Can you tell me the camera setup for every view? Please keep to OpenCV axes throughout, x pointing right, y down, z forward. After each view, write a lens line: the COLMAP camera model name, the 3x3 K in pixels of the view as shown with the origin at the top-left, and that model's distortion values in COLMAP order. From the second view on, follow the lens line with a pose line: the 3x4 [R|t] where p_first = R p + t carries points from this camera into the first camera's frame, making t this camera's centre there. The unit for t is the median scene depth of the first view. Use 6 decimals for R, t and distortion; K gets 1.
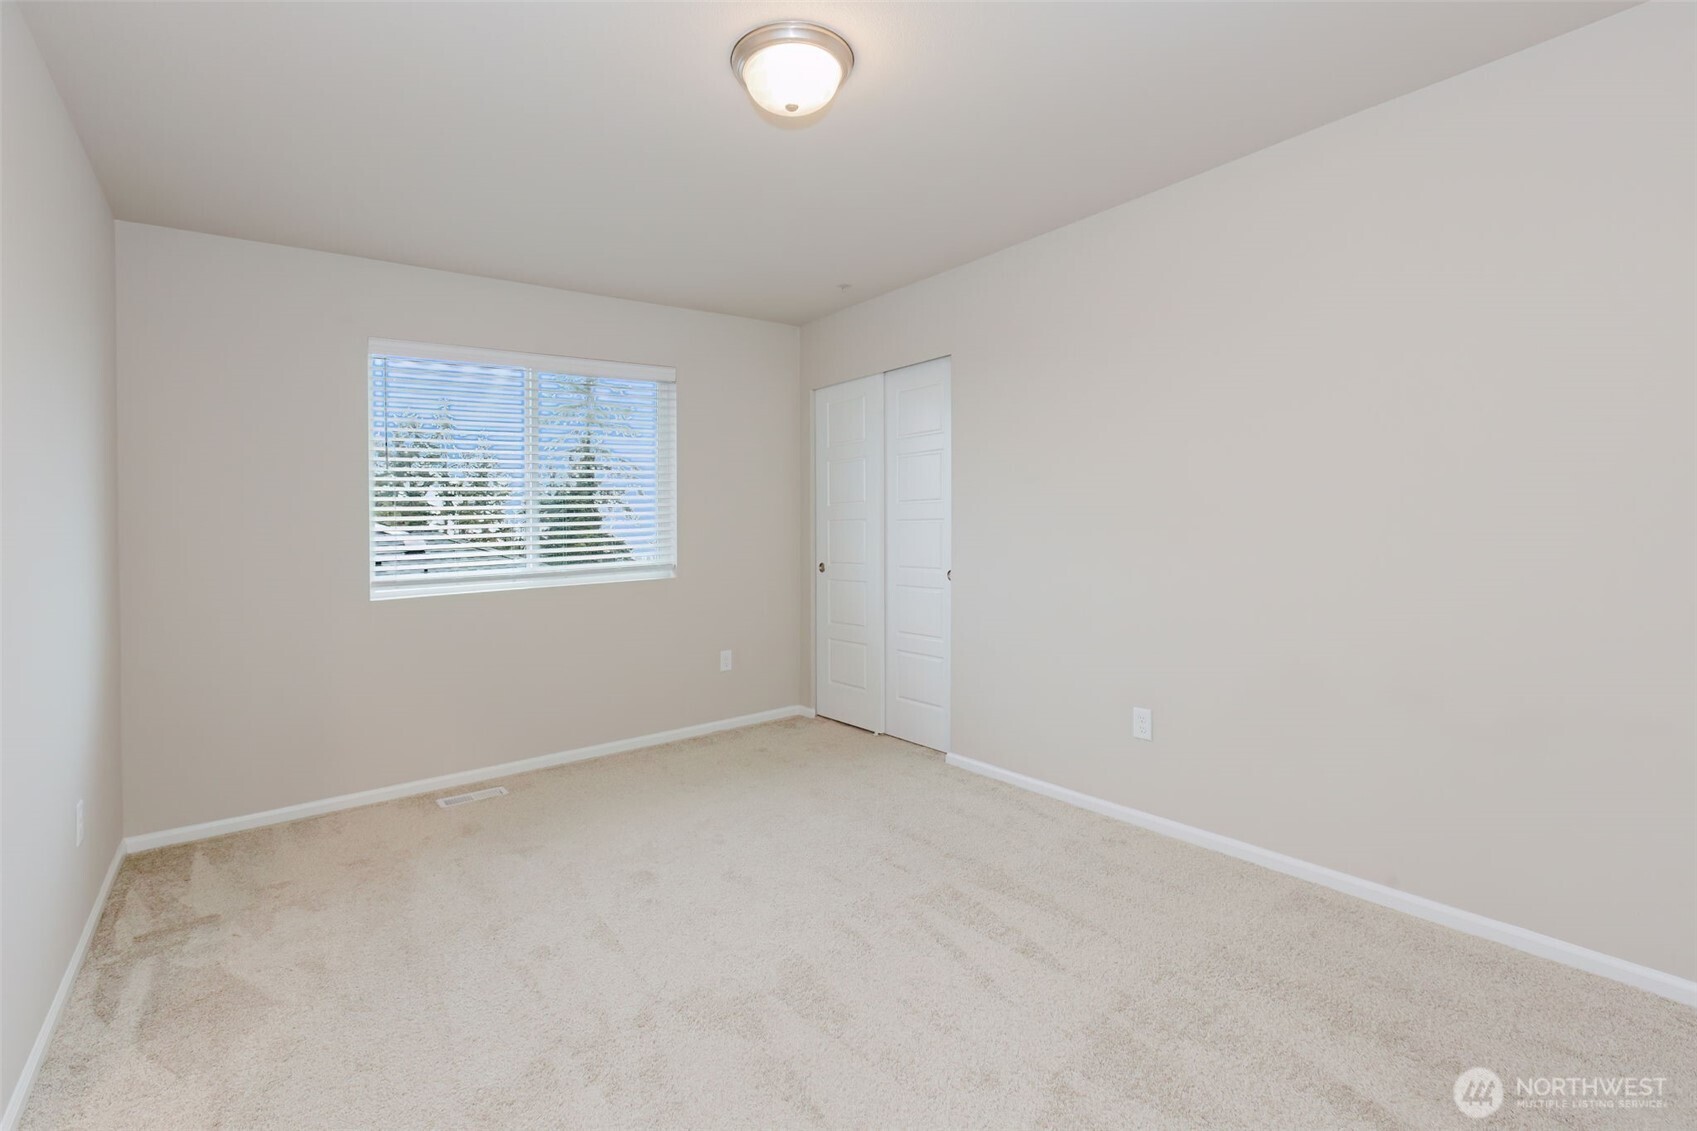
lens RADIAL K [[764.9, 0, 837.0], [0, 764.9, 560.3], [0, 0, 1]] dist [0.002085, -0.001351]
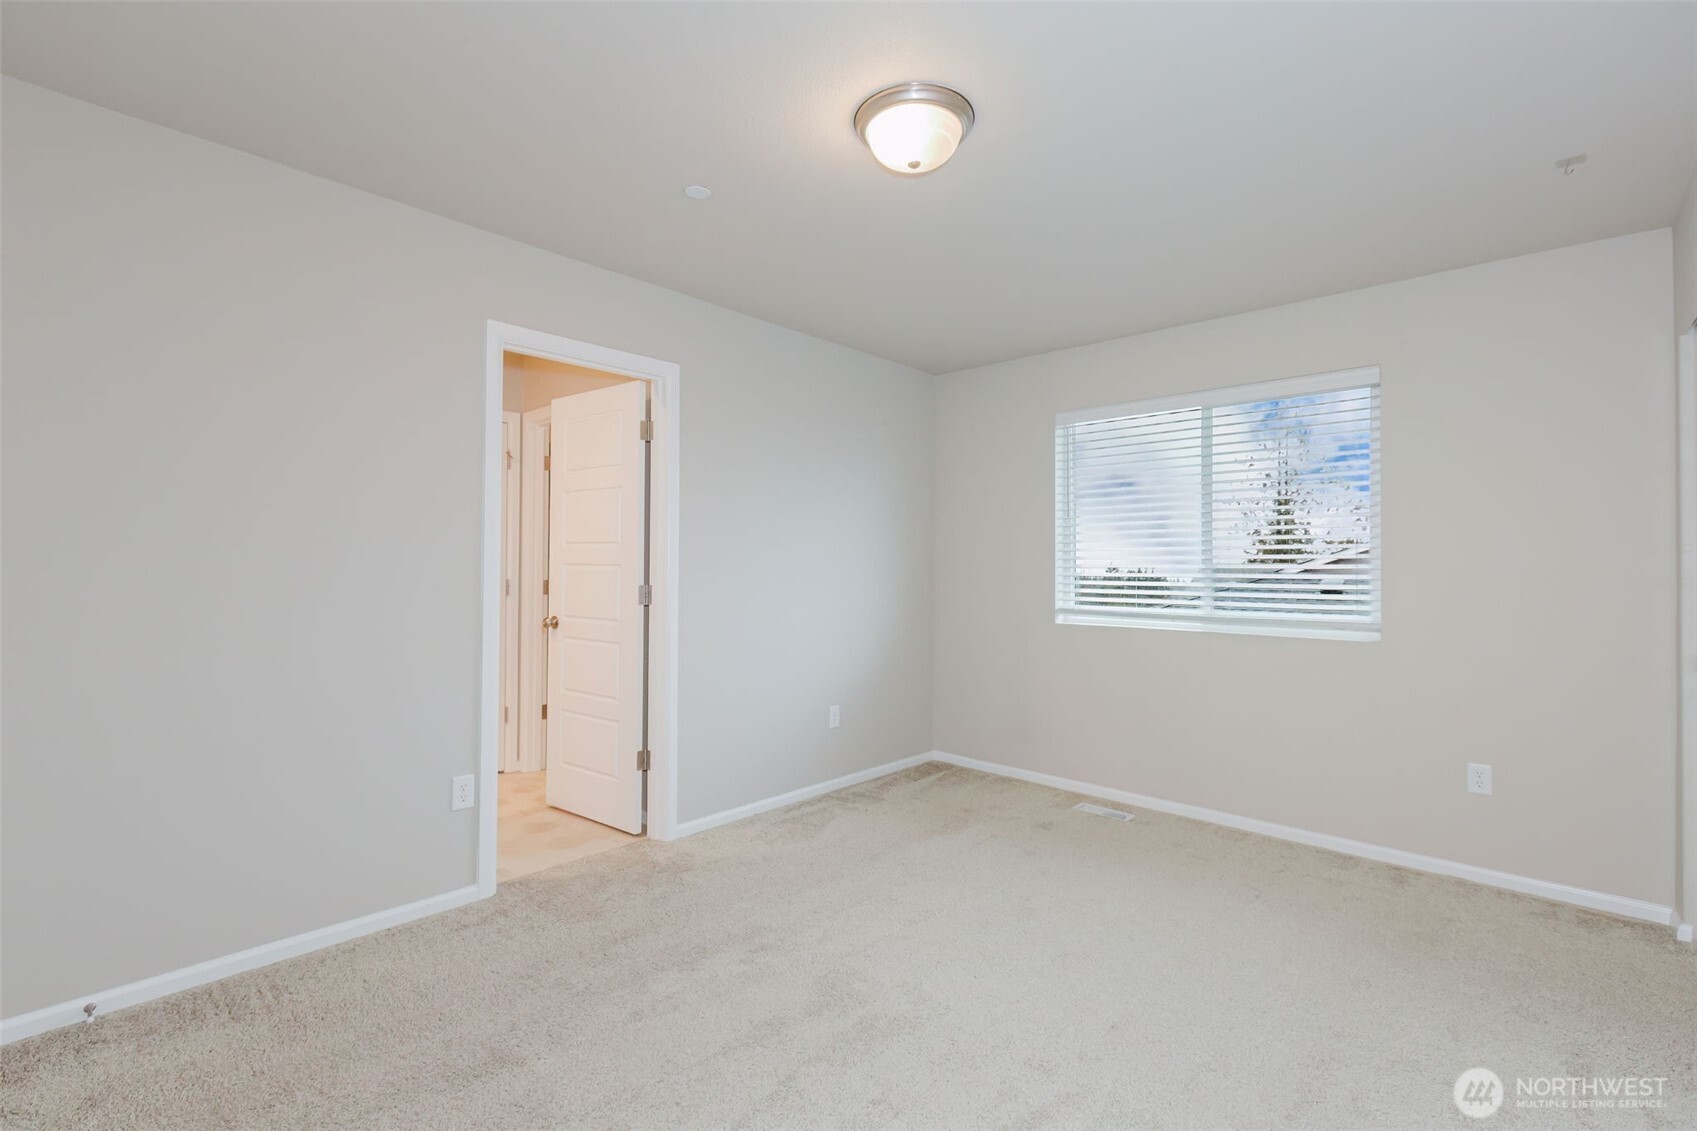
lens RADIAL K [[764.9, 0, 843.6], [0, 764.9, 572.5], [0, 0, 1]] dist [0.002085, -0.001351]
pose [[0.166311, 0.035624, -0.985430, 0.533861], [-0.062888, 0.997696, 0.025453, -0.038111], [0.984066, 0.057739, 0.168168, 0.428990]]
